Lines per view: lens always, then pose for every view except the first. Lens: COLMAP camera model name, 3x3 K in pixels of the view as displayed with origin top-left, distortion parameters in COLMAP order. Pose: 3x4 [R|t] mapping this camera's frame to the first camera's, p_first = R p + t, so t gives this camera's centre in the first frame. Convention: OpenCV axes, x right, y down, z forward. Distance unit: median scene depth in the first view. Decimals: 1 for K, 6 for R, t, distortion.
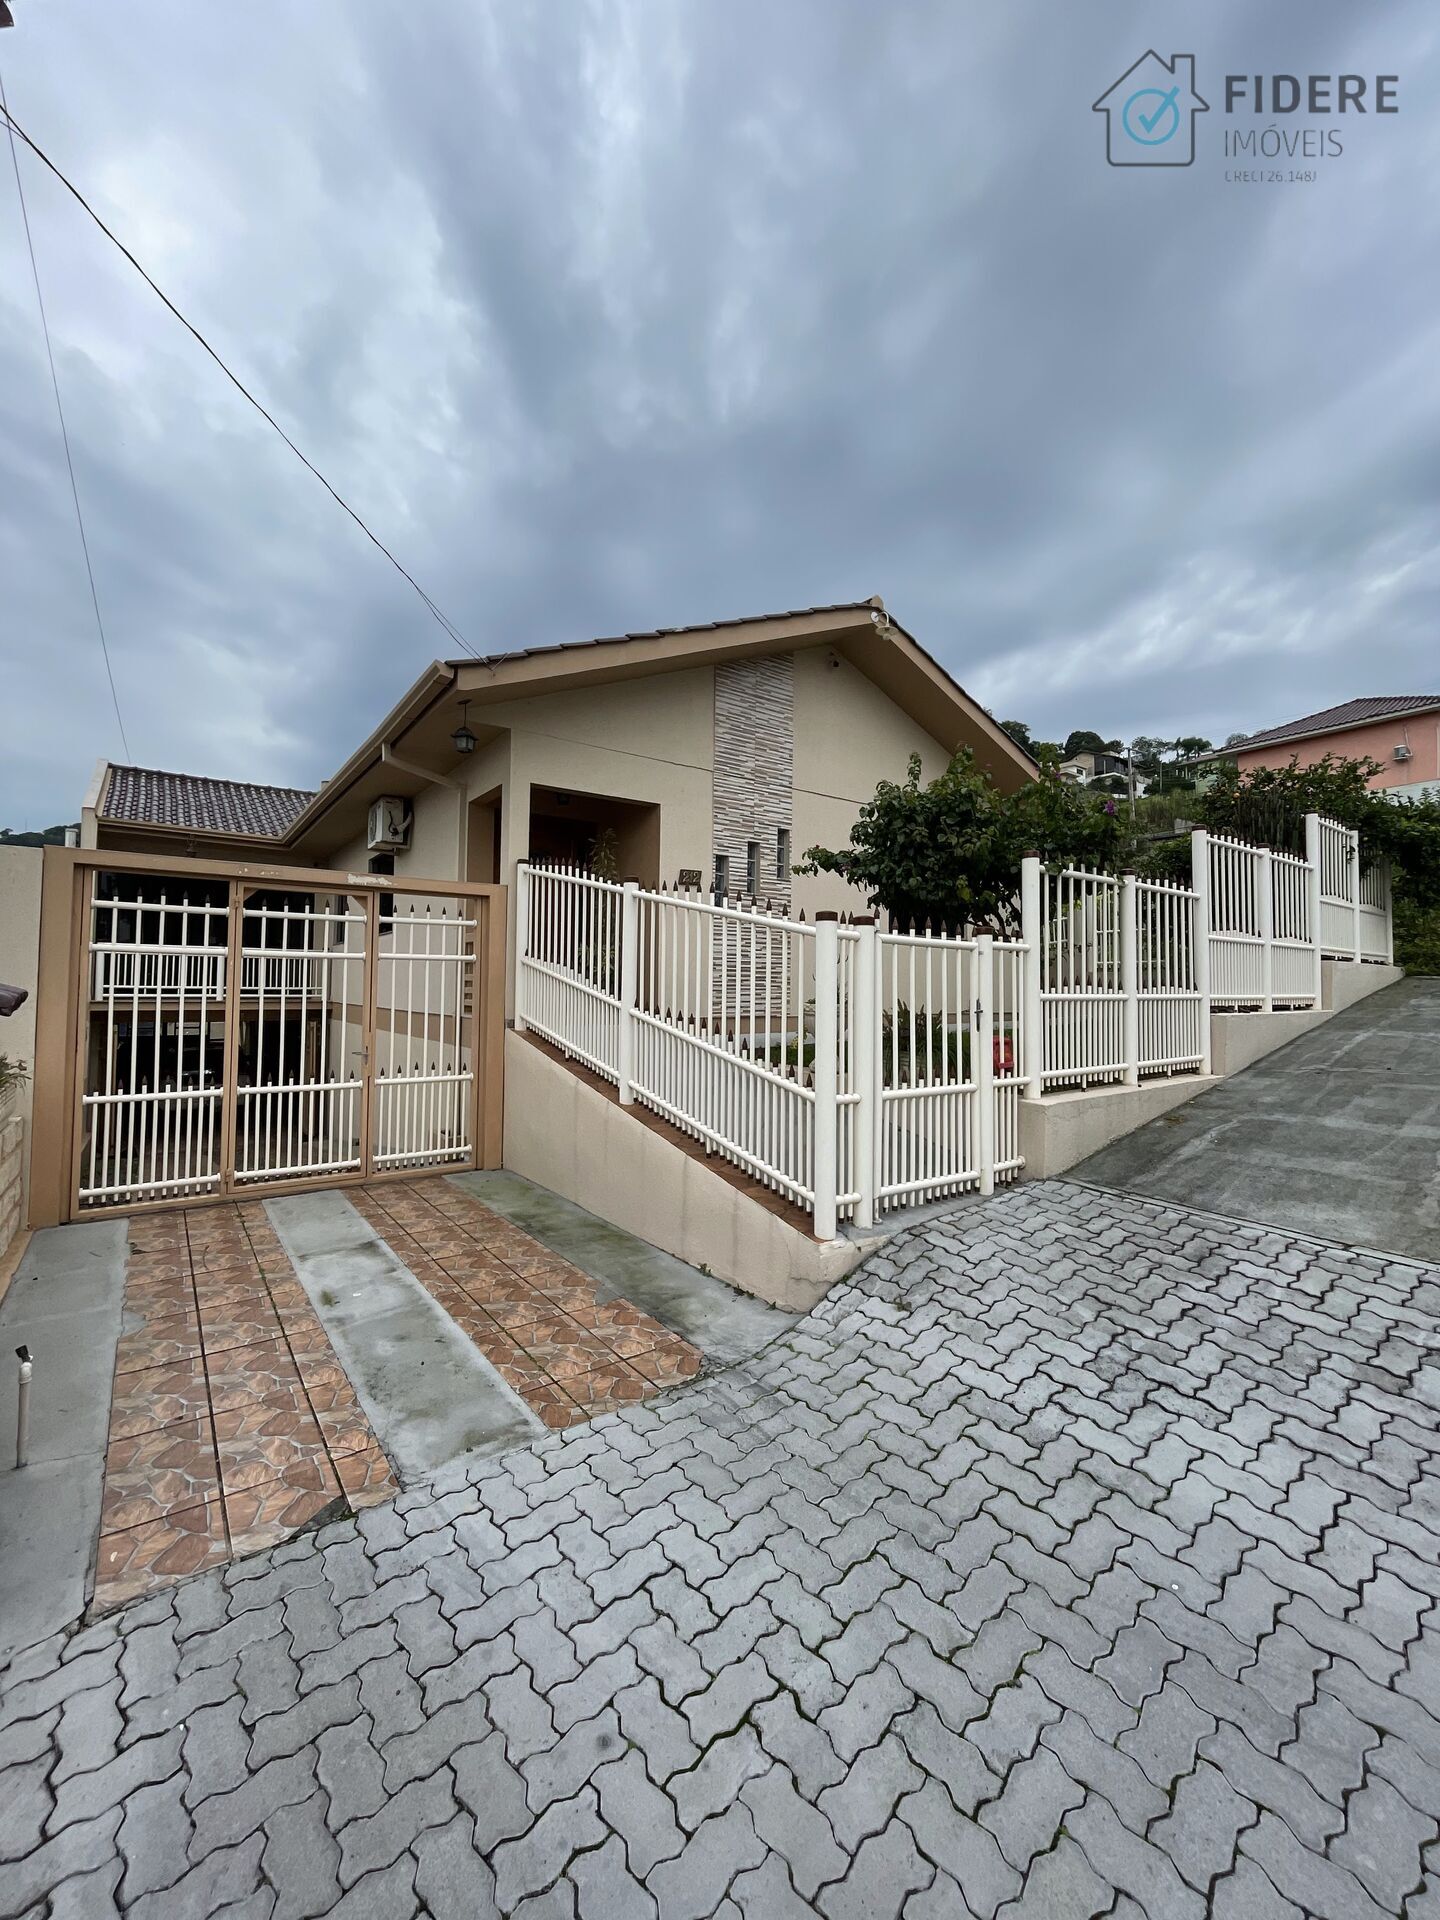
lens RADIAL K [[779.2, 0, 730.4], [0, 779.2, 966.9], [0, 0, 1]] dist [-0.003788, 0.000434]
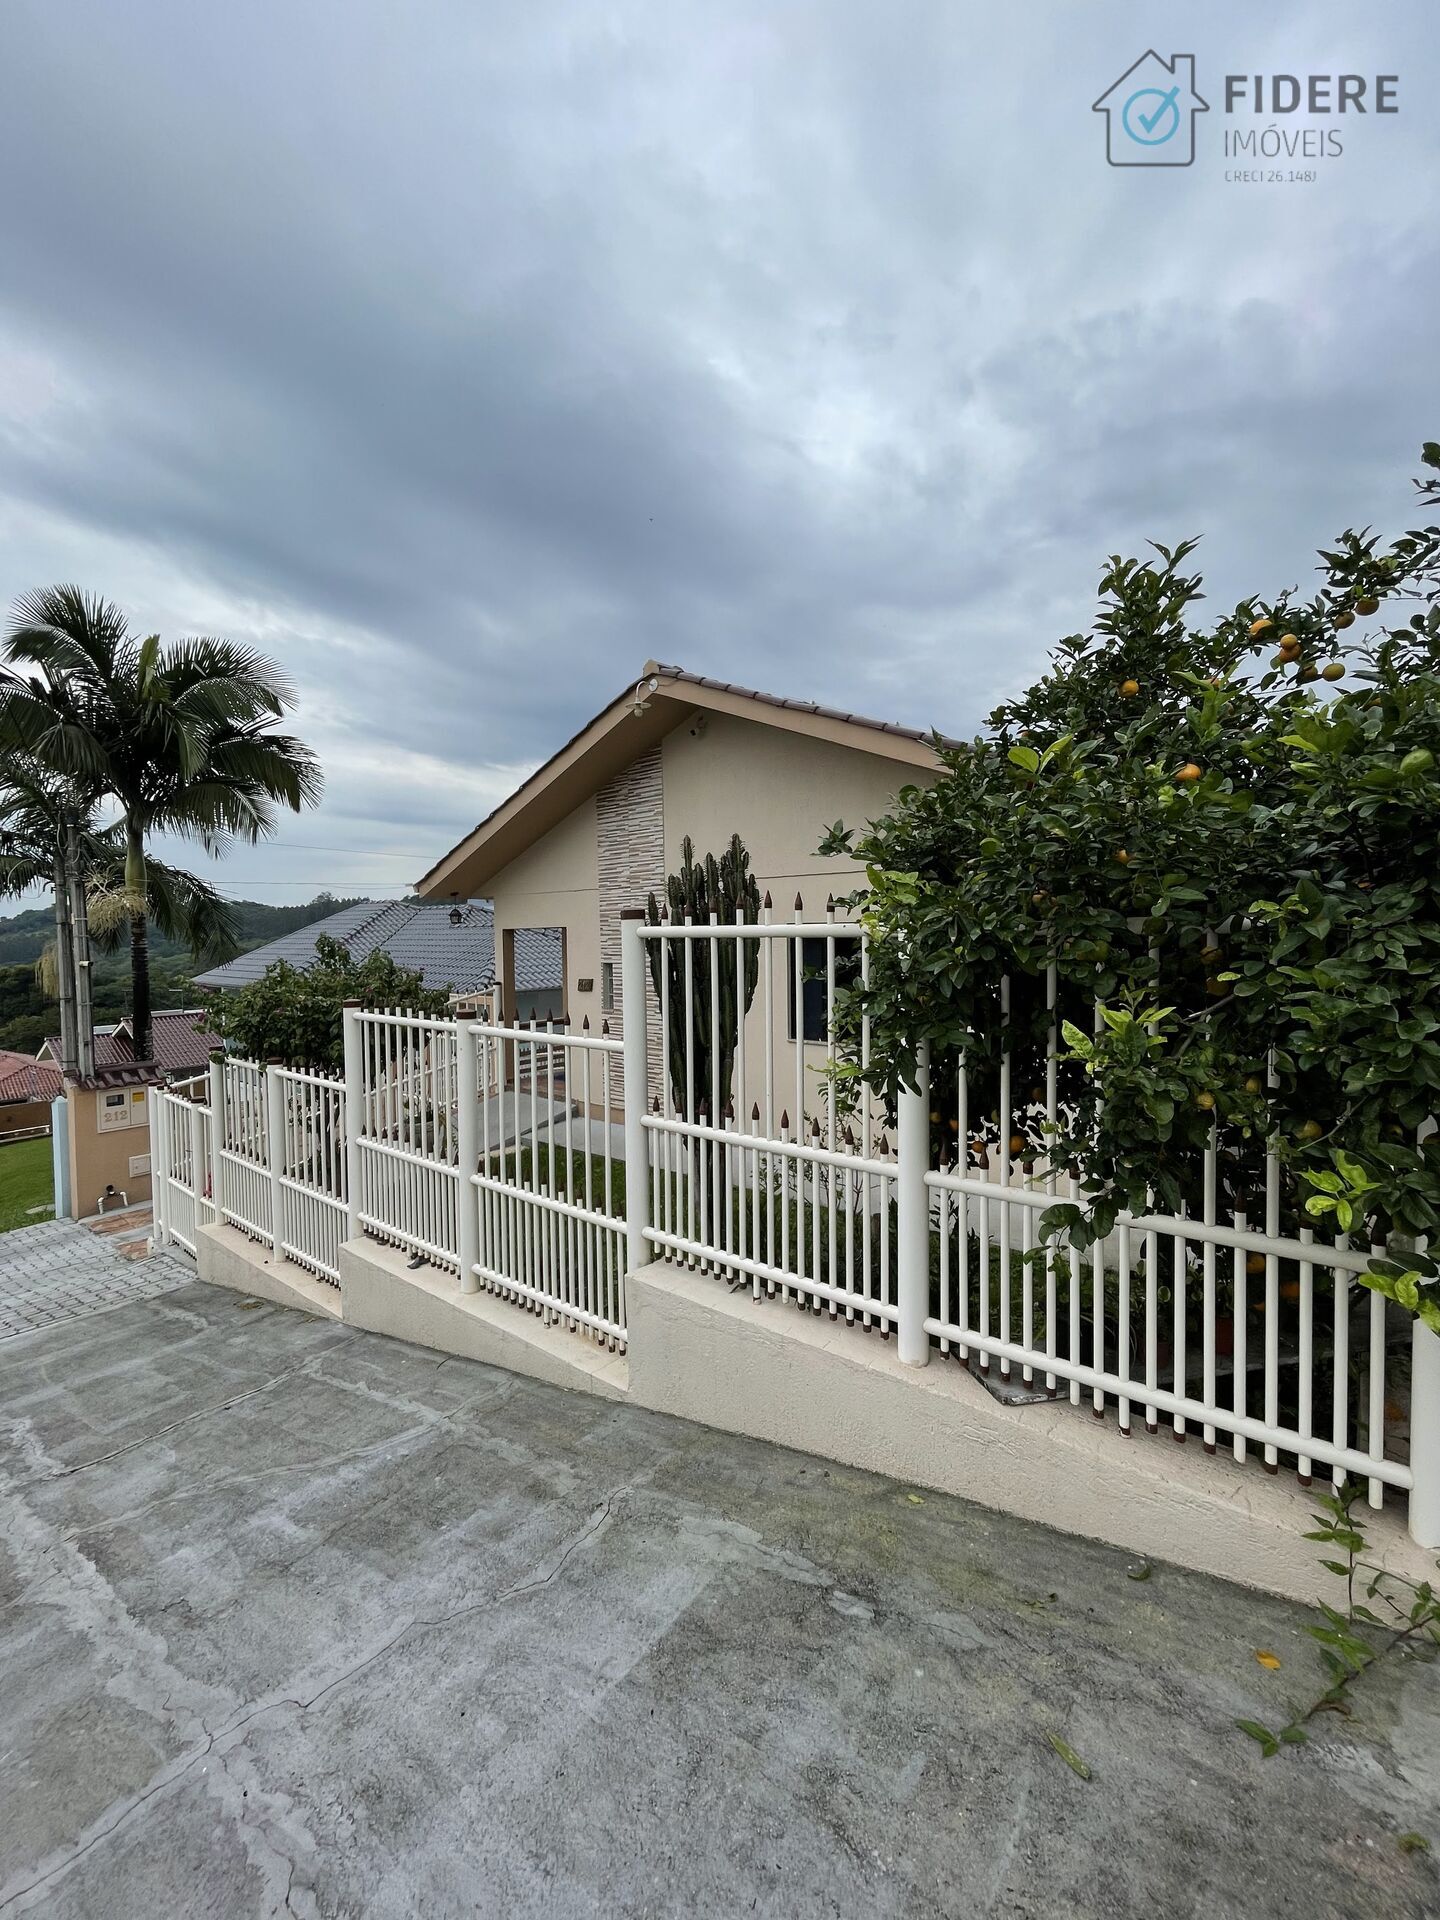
lens RADIAL K [[779.2, 0, 715.2], [0, 779.2, 976.9], [0, 0, 1]] dist [-0.003788, 0.000434]
pose [[0.248370, 0.052889, -0.967220, 2.200799], [0.044976, 0.996802, 0.066056, -0.379240], [0.967620, -0.059909, 0.245197, 1.739492]]
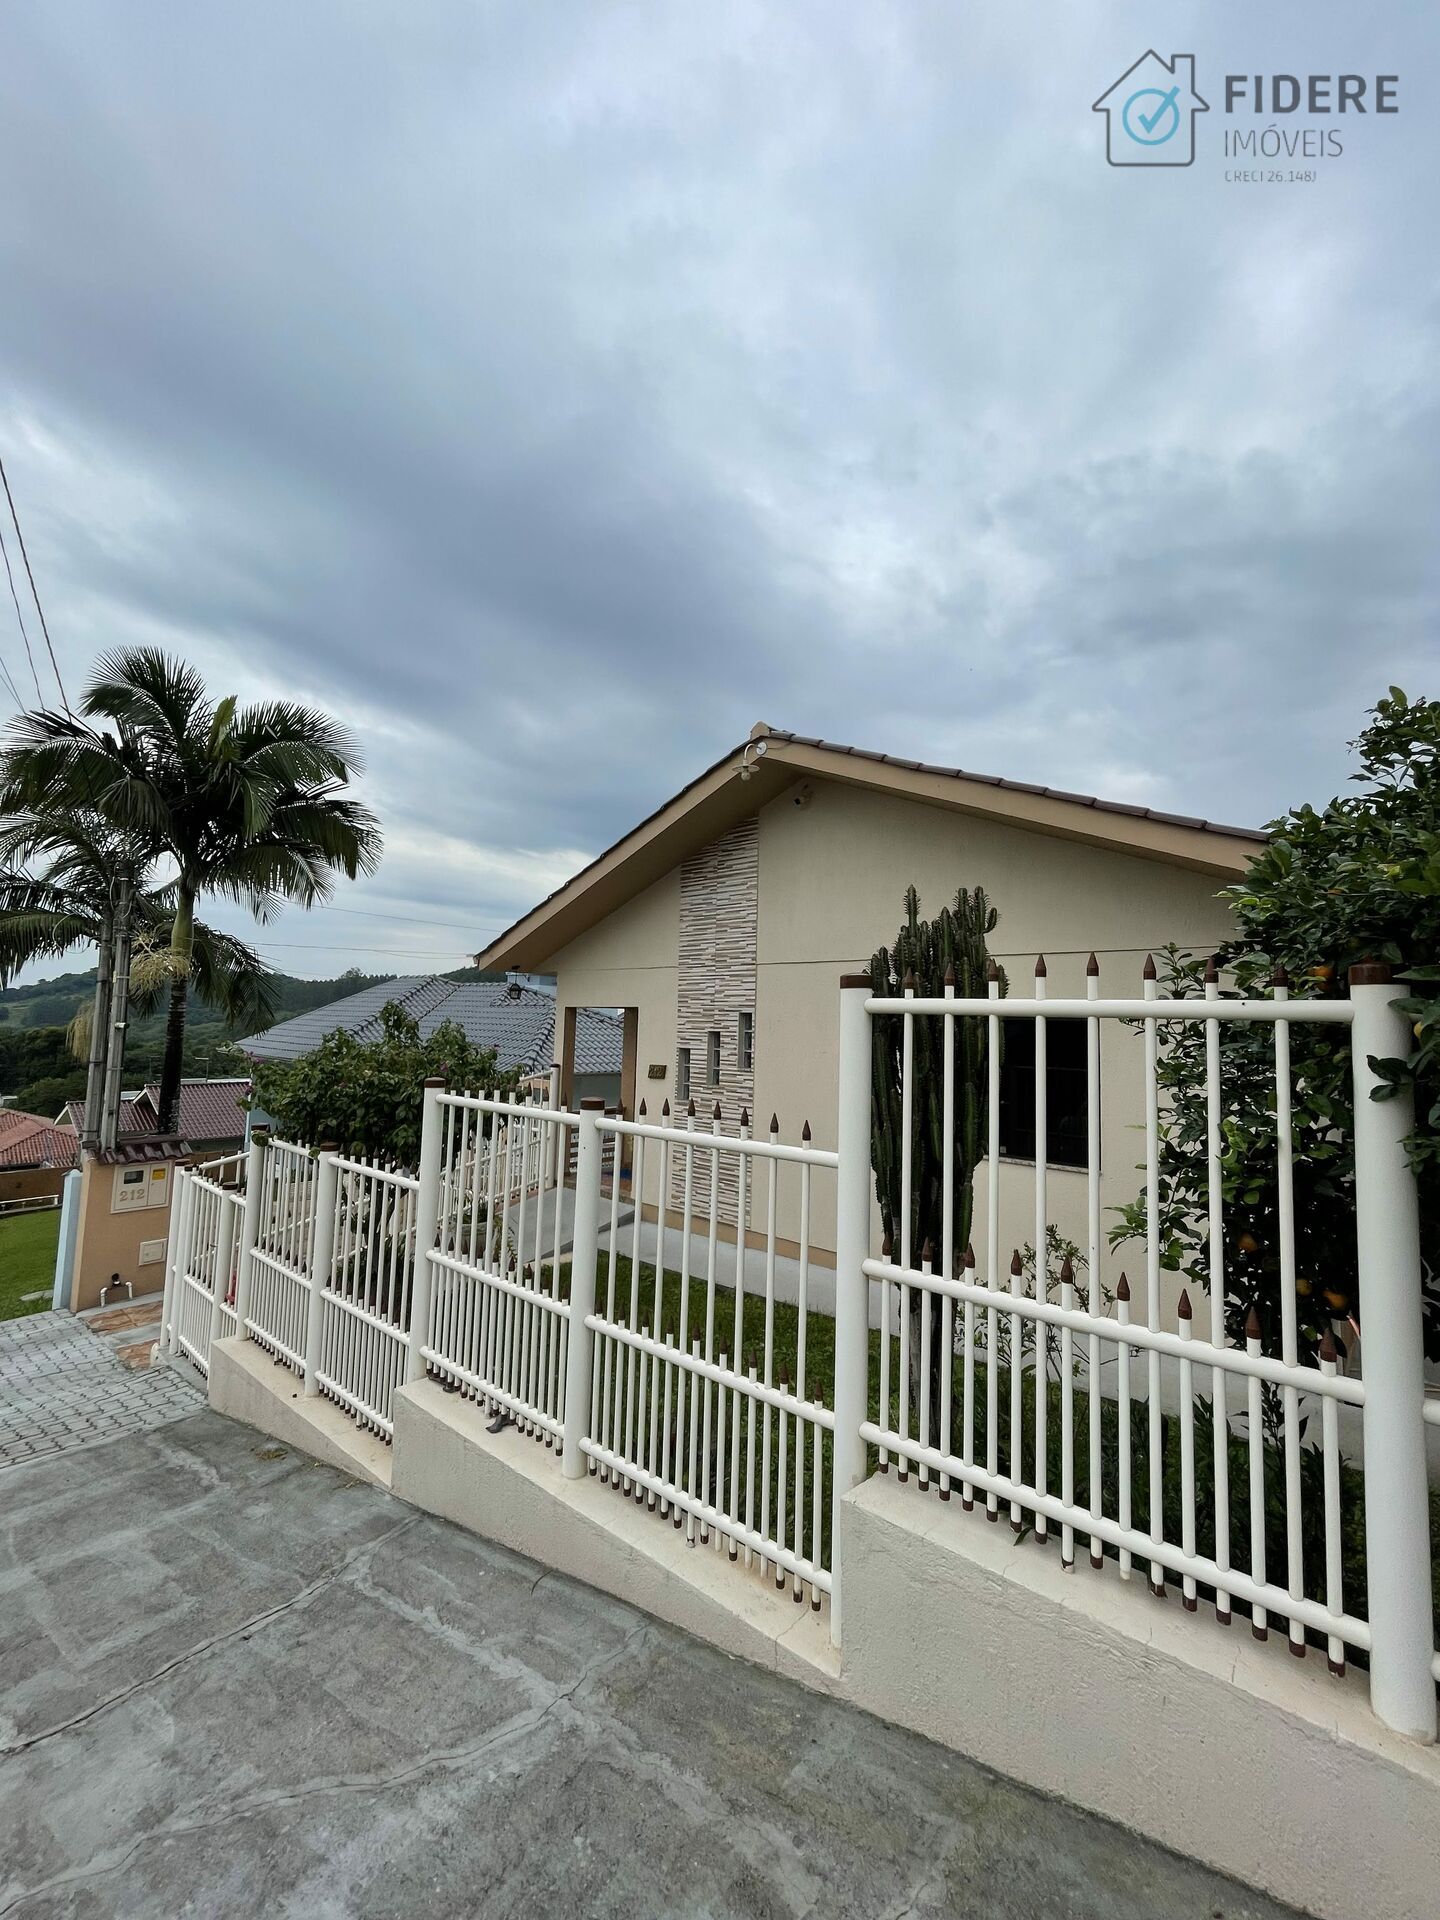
lens RADIAL K [[779.2, 0, 704.7], [0, 779.2, 972.5], [0, 0, 1]] dist [-0.003788, 0.000434]
pose [[0.215932, -0.055174, -0.974848, 1.951637], [0.006627, 0.998462, -0.055042, -0.368547], [0.976386, 0.005425, 0.215966, 1.606736]]
